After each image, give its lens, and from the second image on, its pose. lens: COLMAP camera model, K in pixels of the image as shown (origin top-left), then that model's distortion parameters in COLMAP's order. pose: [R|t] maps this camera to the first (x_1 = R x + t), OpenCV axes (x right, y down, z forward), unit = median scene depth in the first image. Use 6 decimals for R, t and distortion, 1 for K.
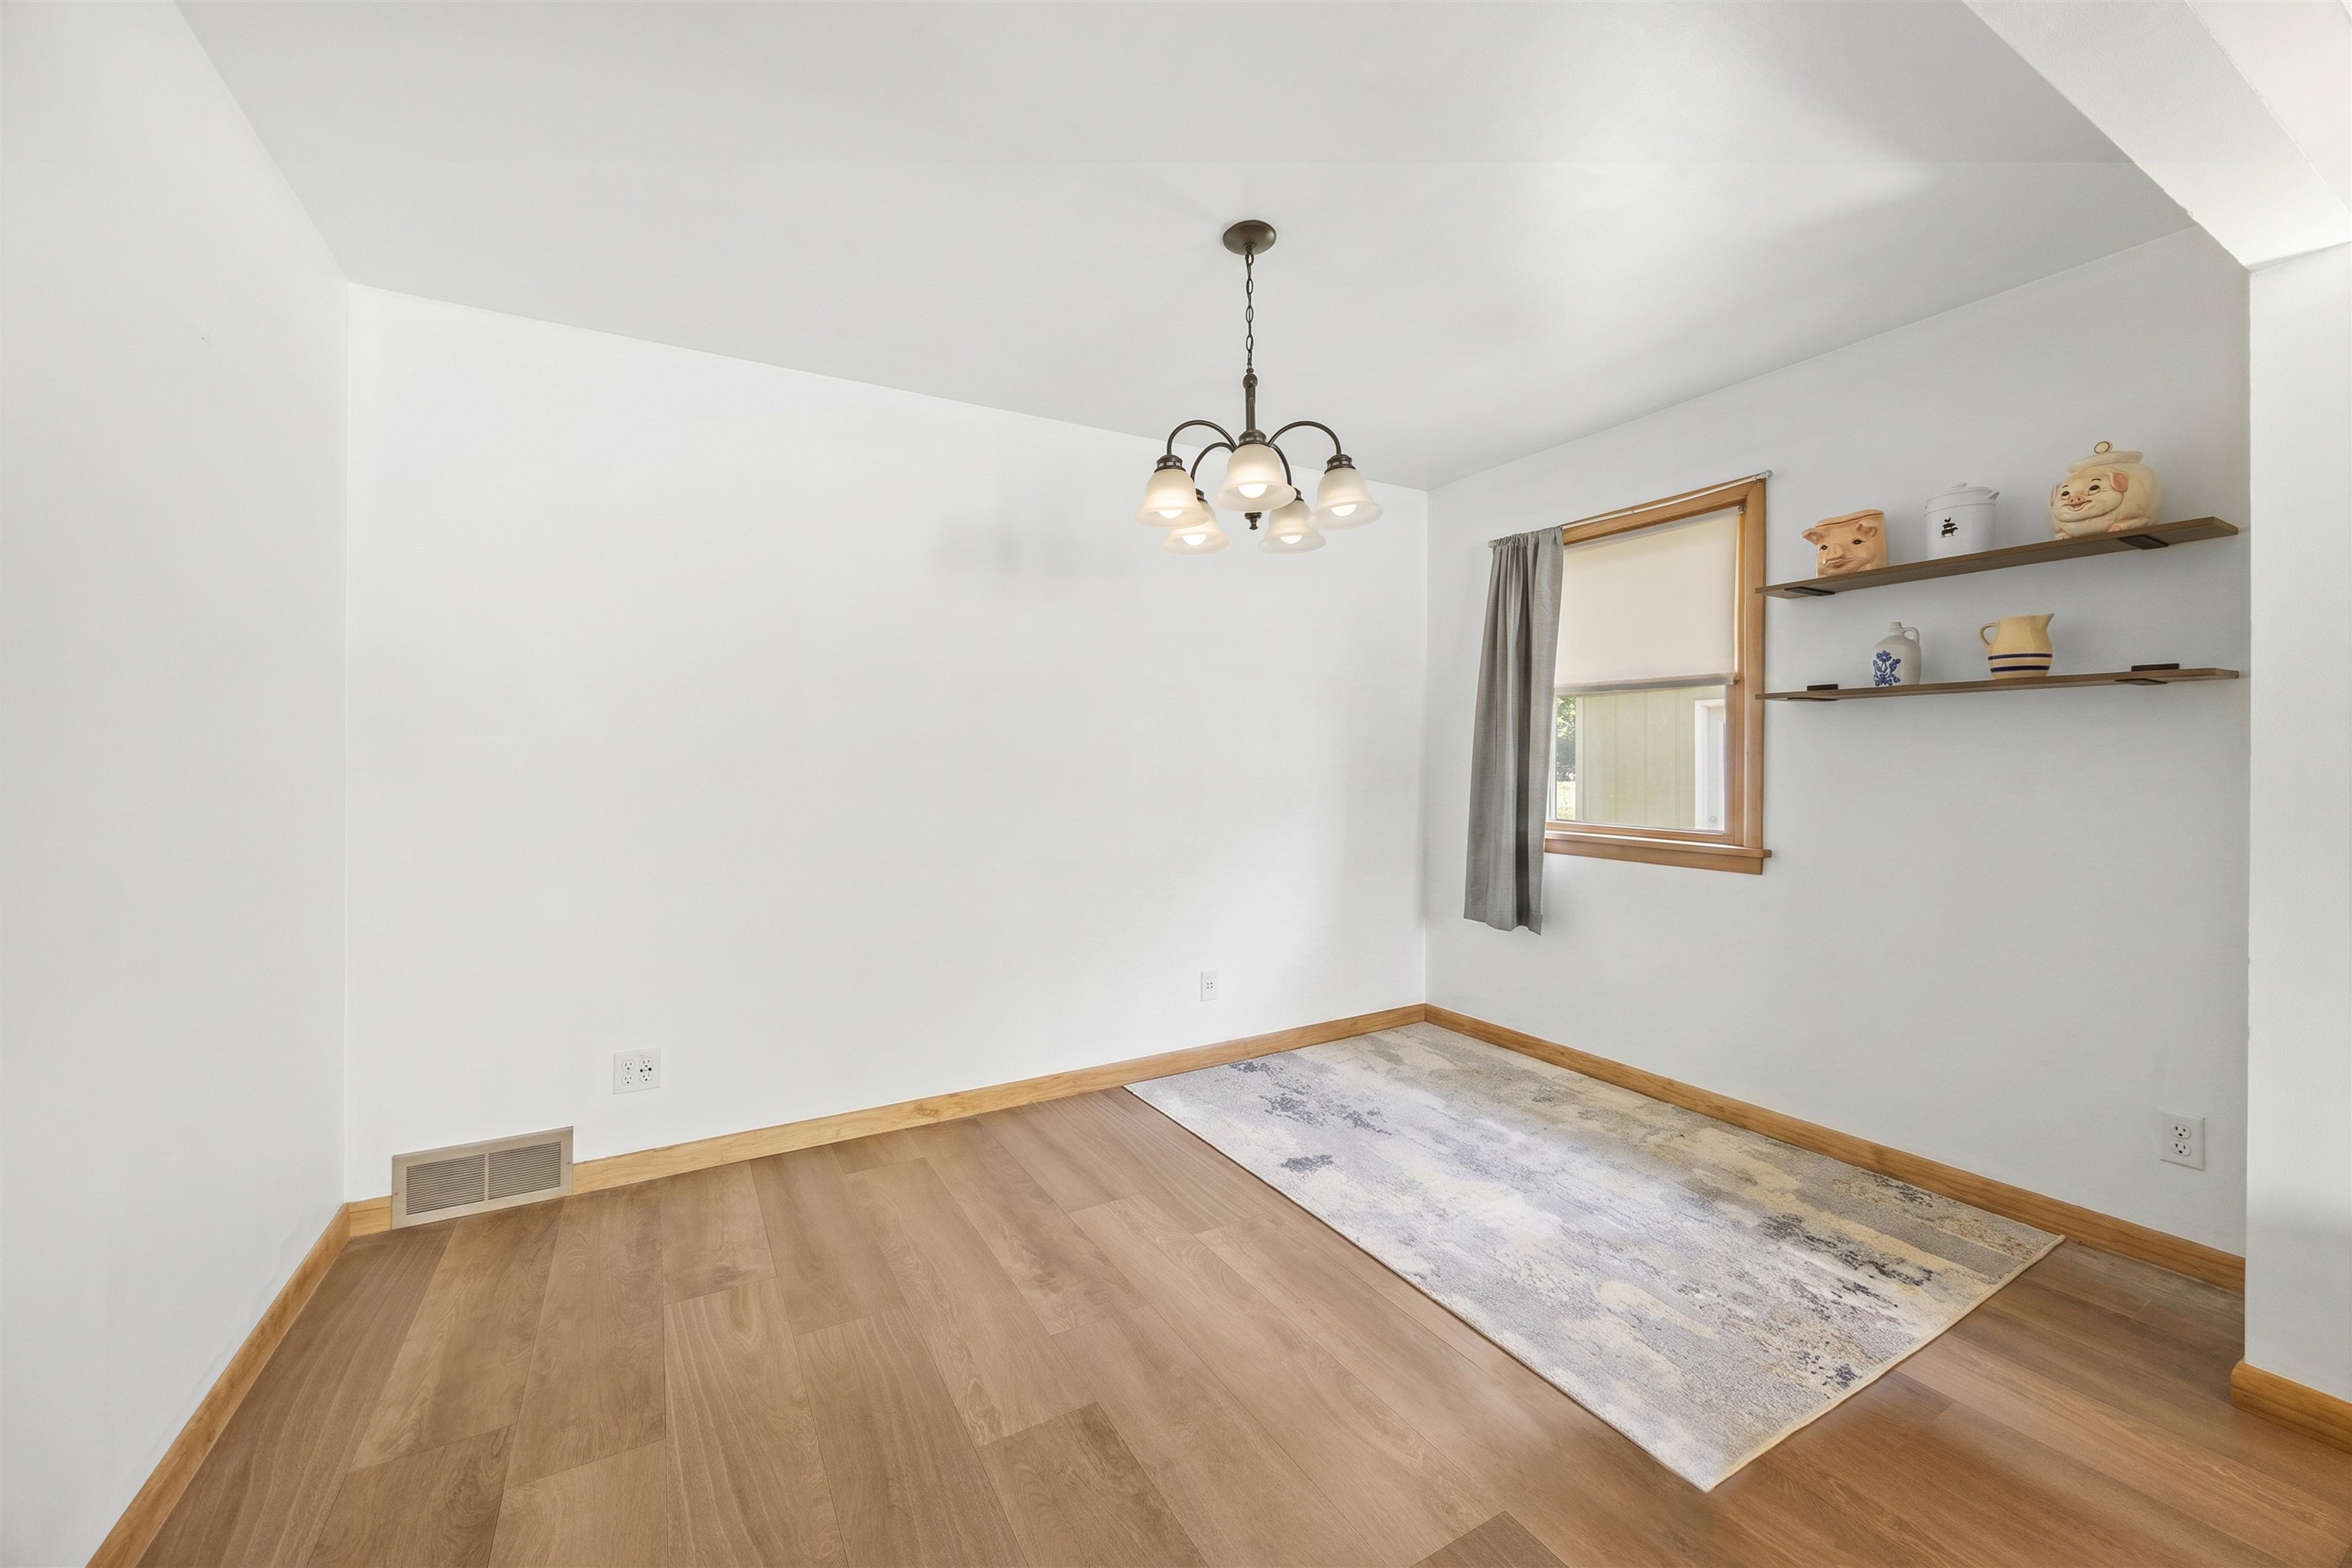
lens RADIAL K [[918.3, 0, 1177.0], [0, 918.3, 725.3], [0, 0, 1]] dist [-0.000524, -0.000068]
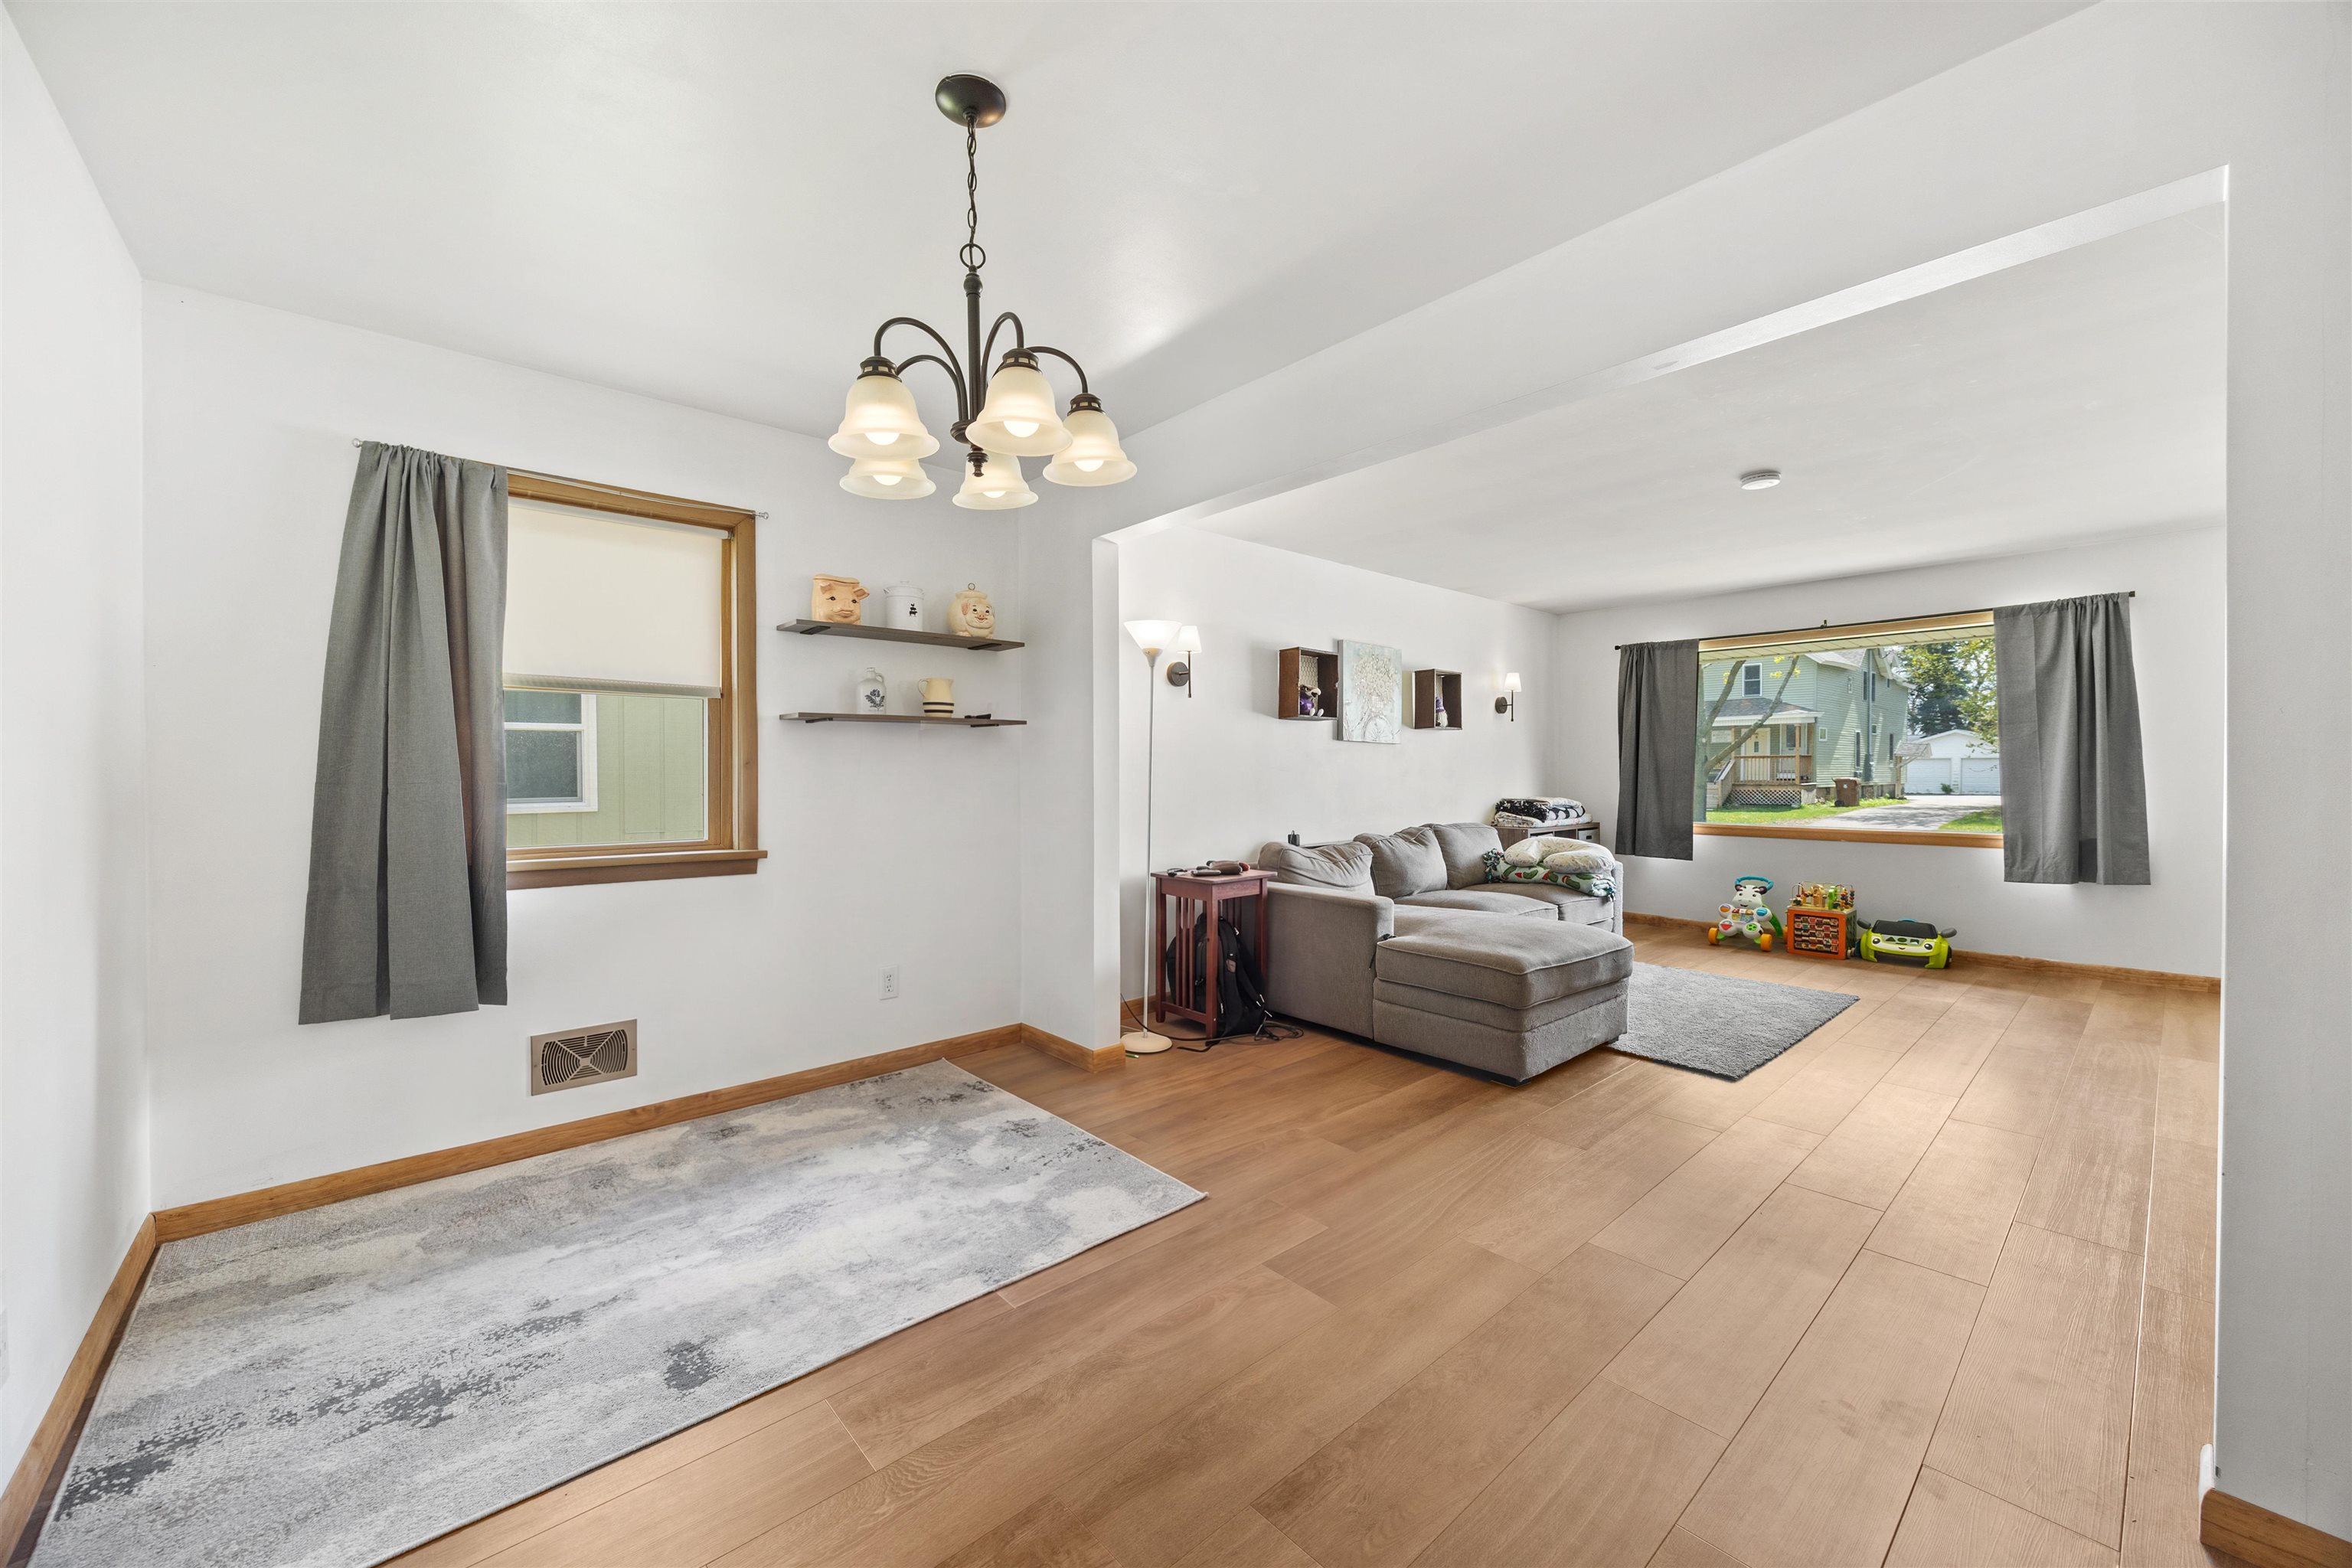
lens RADIAL K [[894.8, 0, 1160.3], [0, 894.8, 765.2], [0, 0, 1]] dist [-0.000265, -0.000199]
pose [[-0.193775, 0.005958, 0.981028, -0.529558], [-0.034182, 0.999333, -0.012821, 0.029850], [-0.980450, -0.036018, -0.193442, 0.742458]]
